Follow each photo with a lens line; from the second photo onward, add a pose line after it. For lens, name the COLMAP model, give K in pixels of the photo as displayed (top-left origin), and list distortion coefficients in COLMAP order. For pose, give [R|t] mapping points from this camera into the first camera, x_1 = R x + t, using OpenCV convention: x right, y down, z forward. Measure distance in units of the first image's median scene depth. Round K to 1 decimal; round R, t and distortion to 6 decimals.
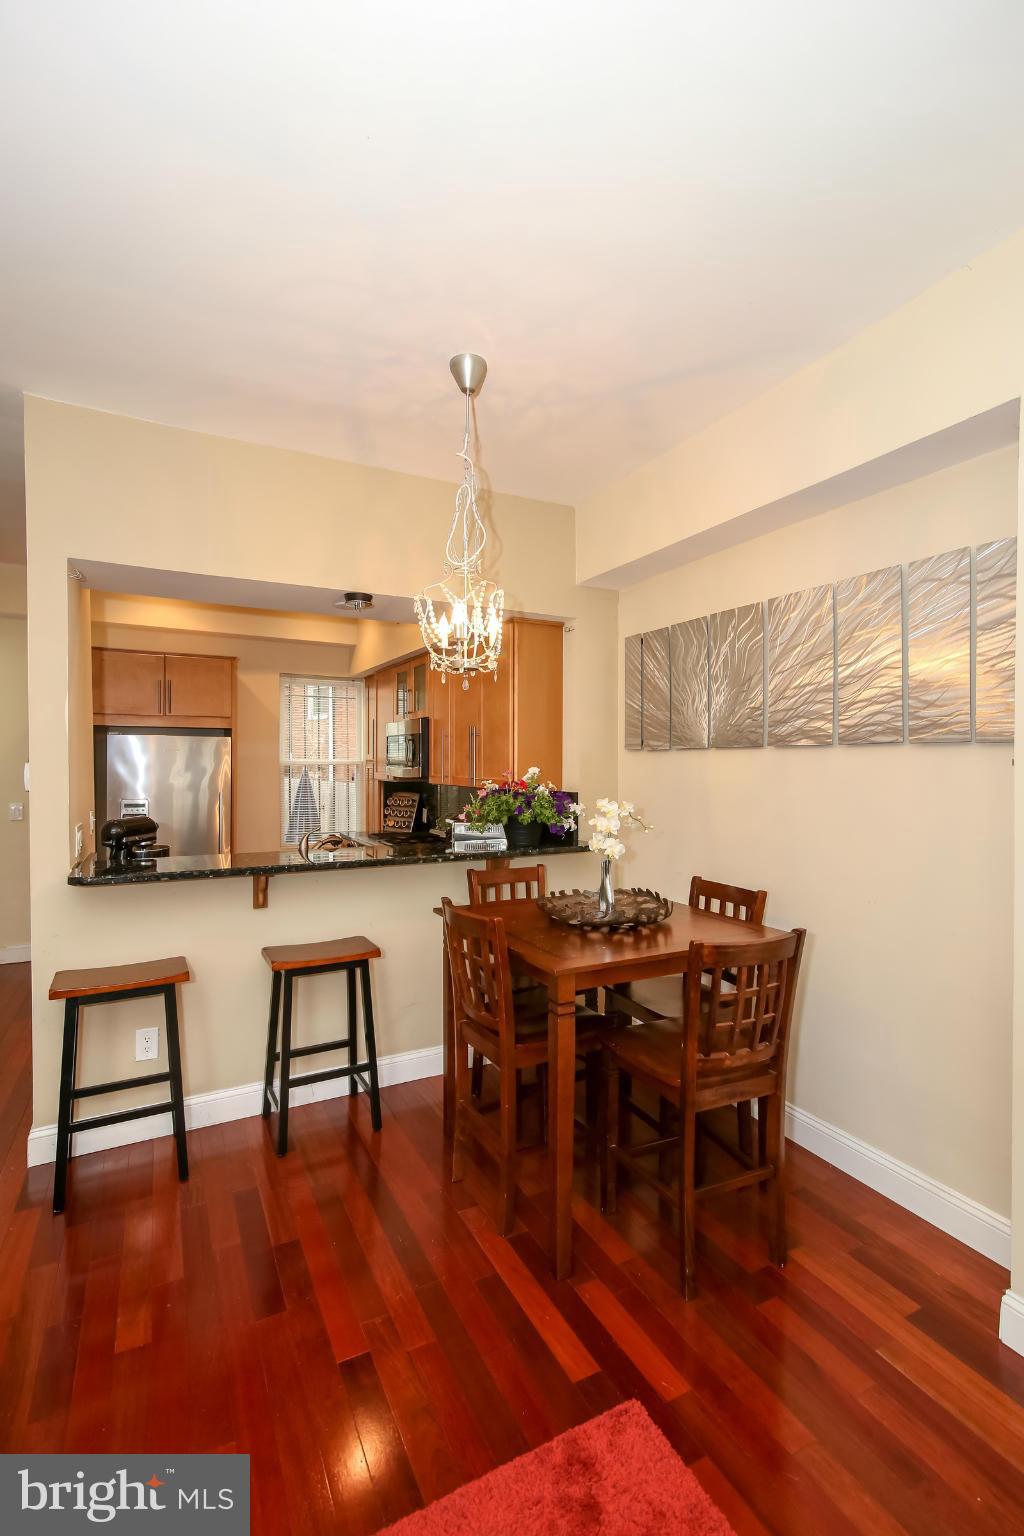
lens RADIAL K [[700.4, 0, 512.0], [0, 700.4, 761.3], [0, 0, 1]] dist [-0.022767, 0.001776]
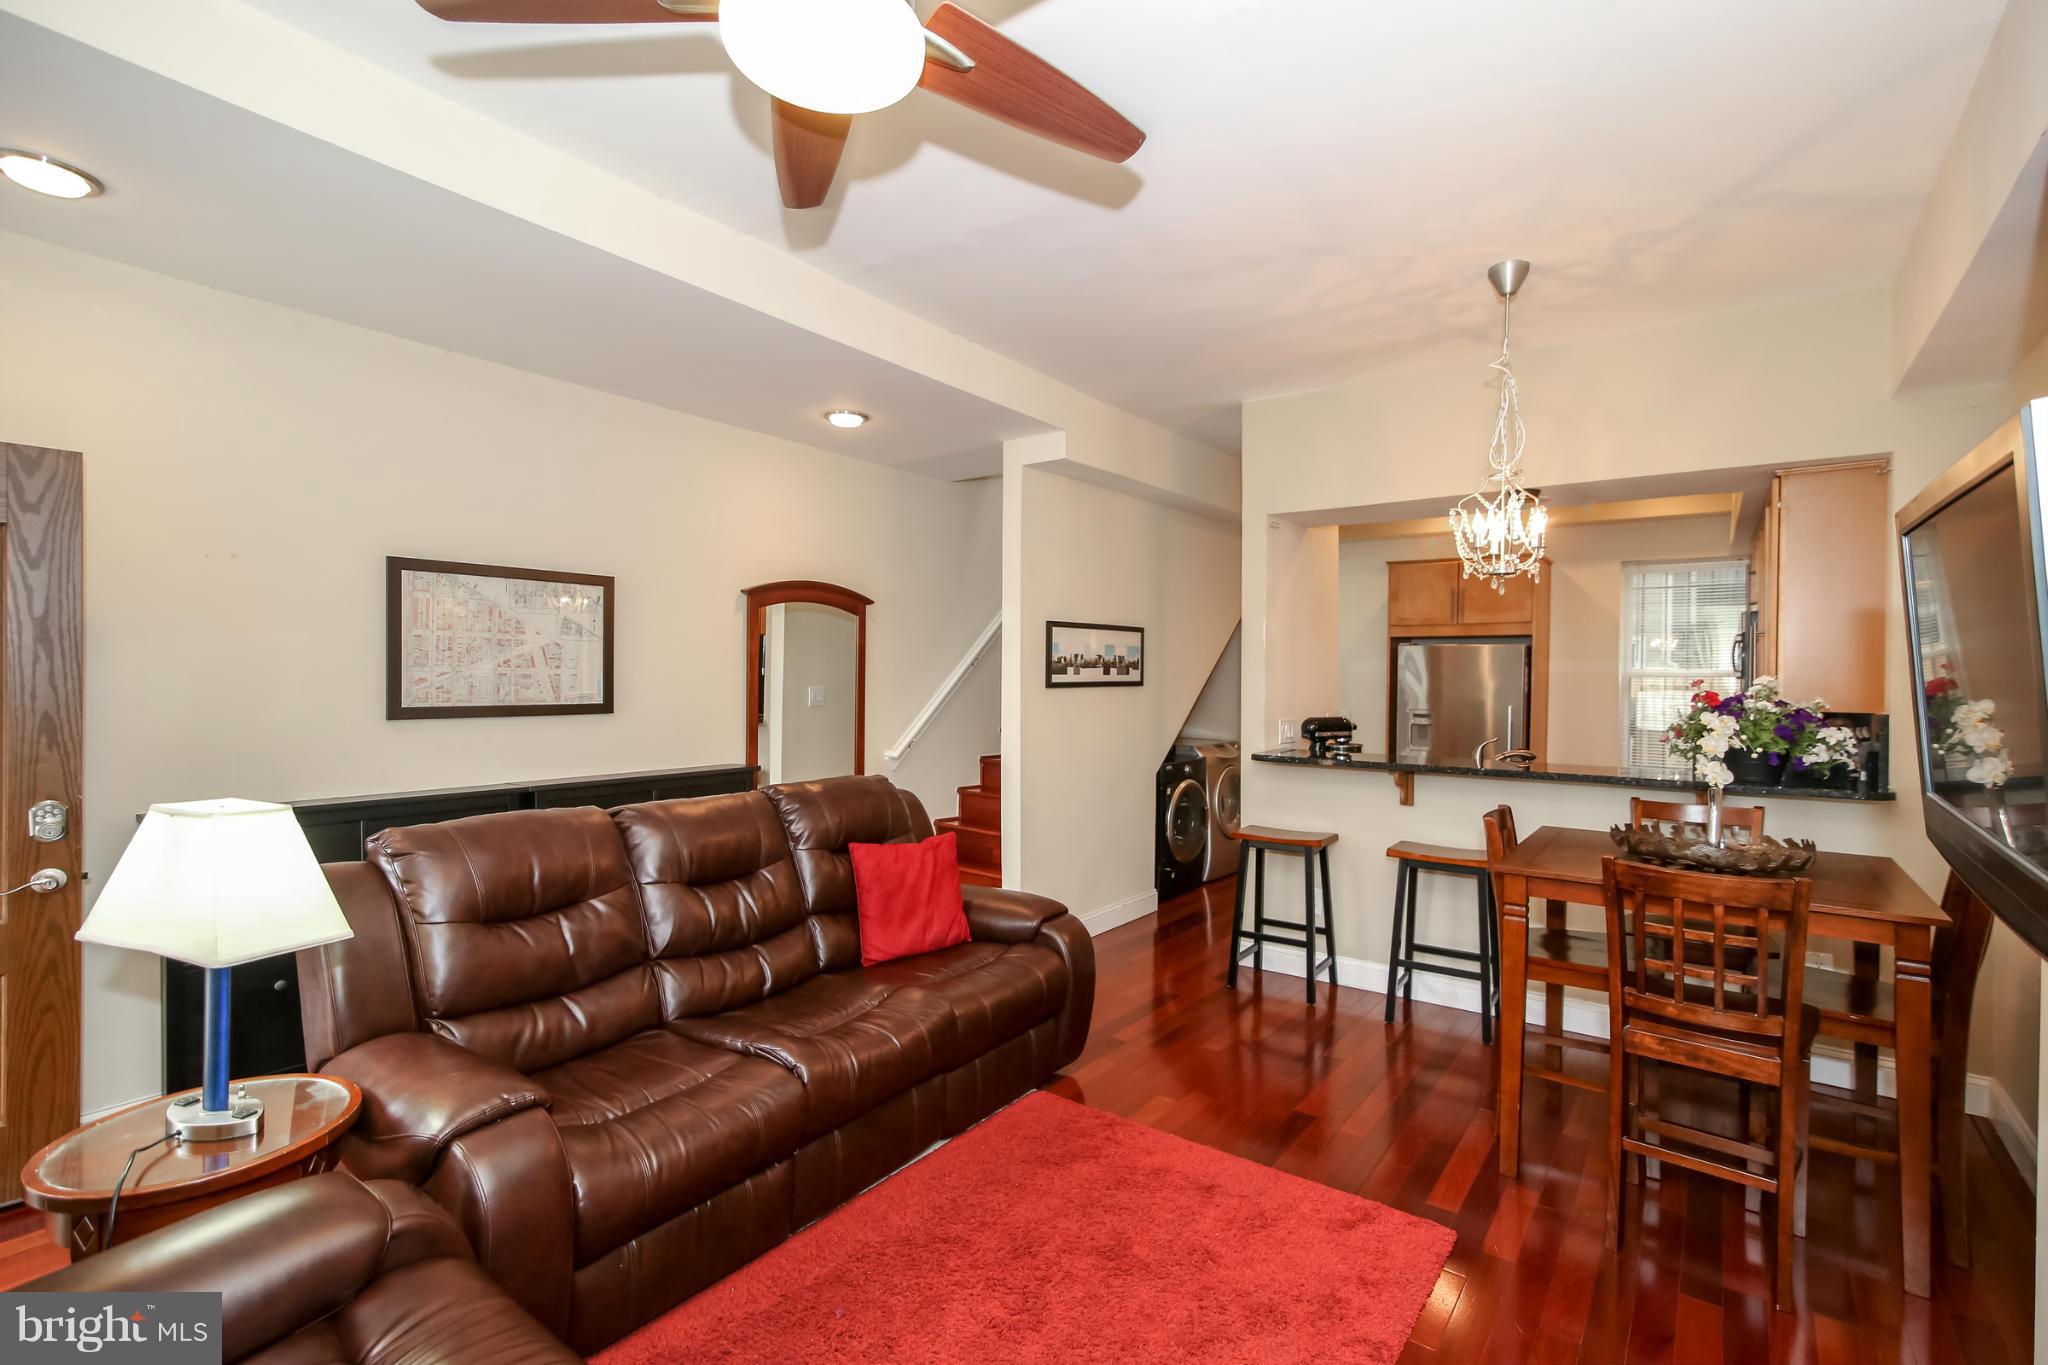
lens RADIAL K [[933.9, 0, 1024.6], [0, 933.9, 673.6], [0, 0, 1]] dist [-0.022767, 0.001776]
pose [[0.447053, 0.004076, -0.894498, 0.690576], [-0.006846, 0.999976, 0.001135, 0.011153], [0.894481, 0.005616, 0.447070, -0.176846]]
